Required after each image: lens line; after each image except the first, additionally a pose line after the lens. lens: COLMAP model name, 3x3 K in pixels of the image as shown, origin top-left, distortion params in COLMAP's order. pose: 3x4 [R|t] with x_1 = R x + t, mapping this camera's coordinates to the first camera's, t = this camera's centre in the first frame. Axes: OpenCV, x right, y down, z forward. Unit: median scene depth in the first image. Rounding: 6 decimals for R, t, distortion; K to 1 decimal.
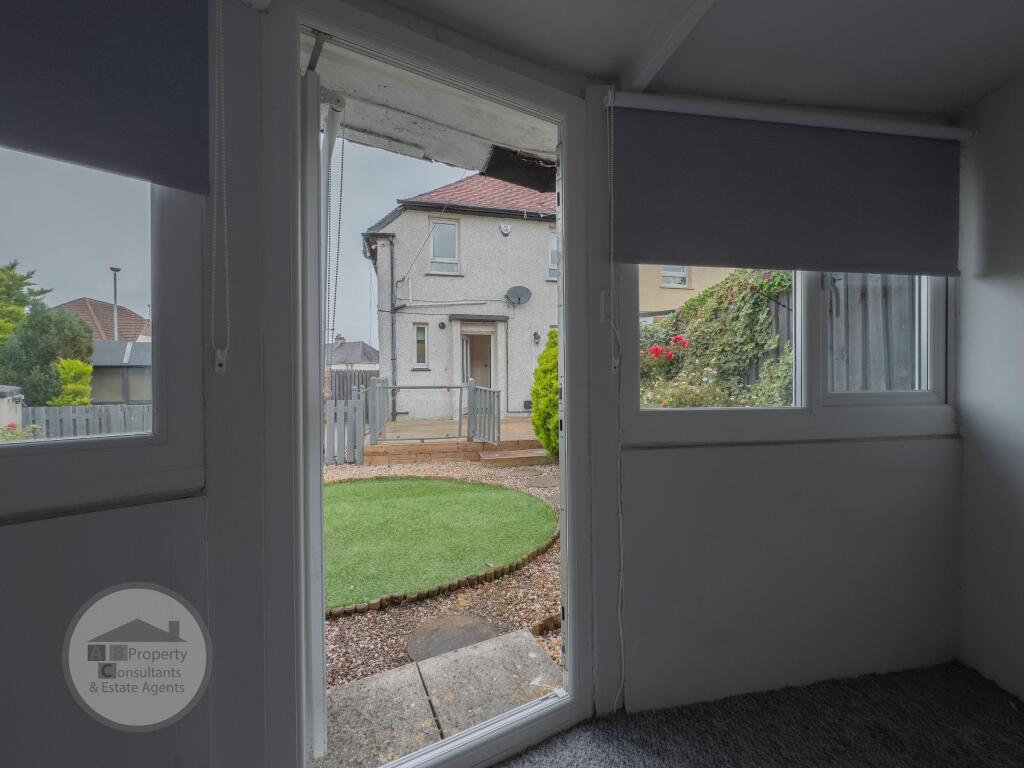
lens RADIAL K [[406.6, 0, 512.0], [0, 406.6, 384.0], [0, 0, 1]] dist [-0.001587, -0.000332]
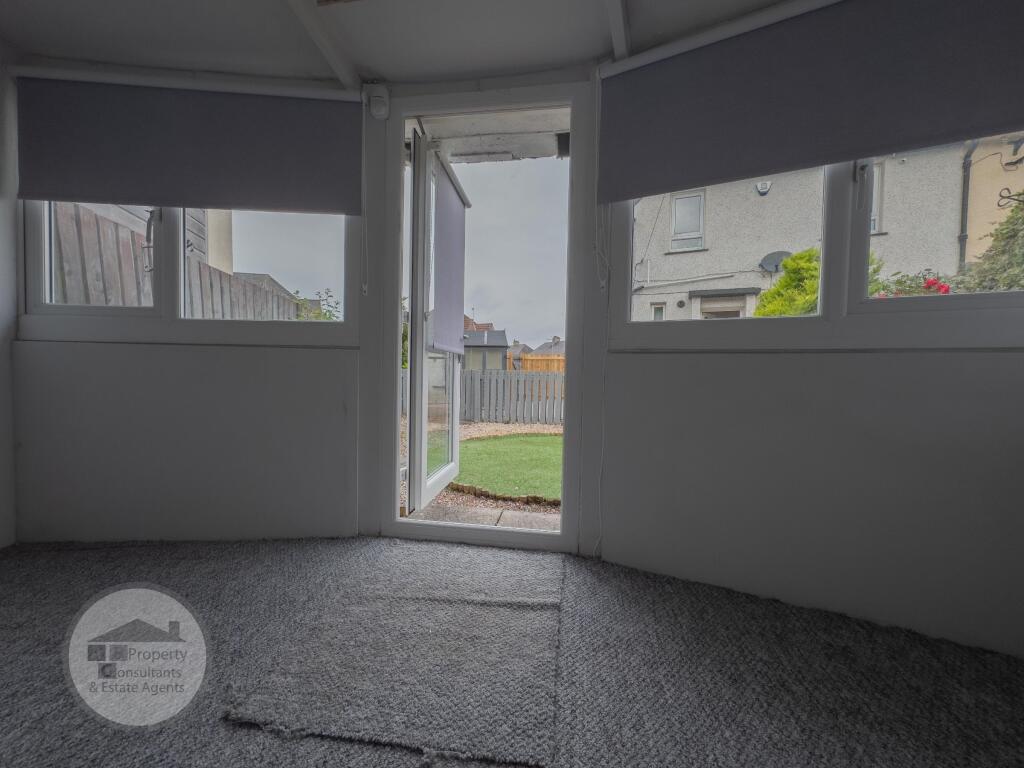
lens RADIAL K [[406.6, 0, 512.0], [0, 406.6, 384.0], [0, 0, 1]] dist [-0.001587, -0.000332]
pose [[0.799286, 0.041600, -0.599510, 0.440112], [-0.027729, 0.999092, 0.032358, 0.124465], [0.600311, -0.009240, 0.799713, -0.101141]]
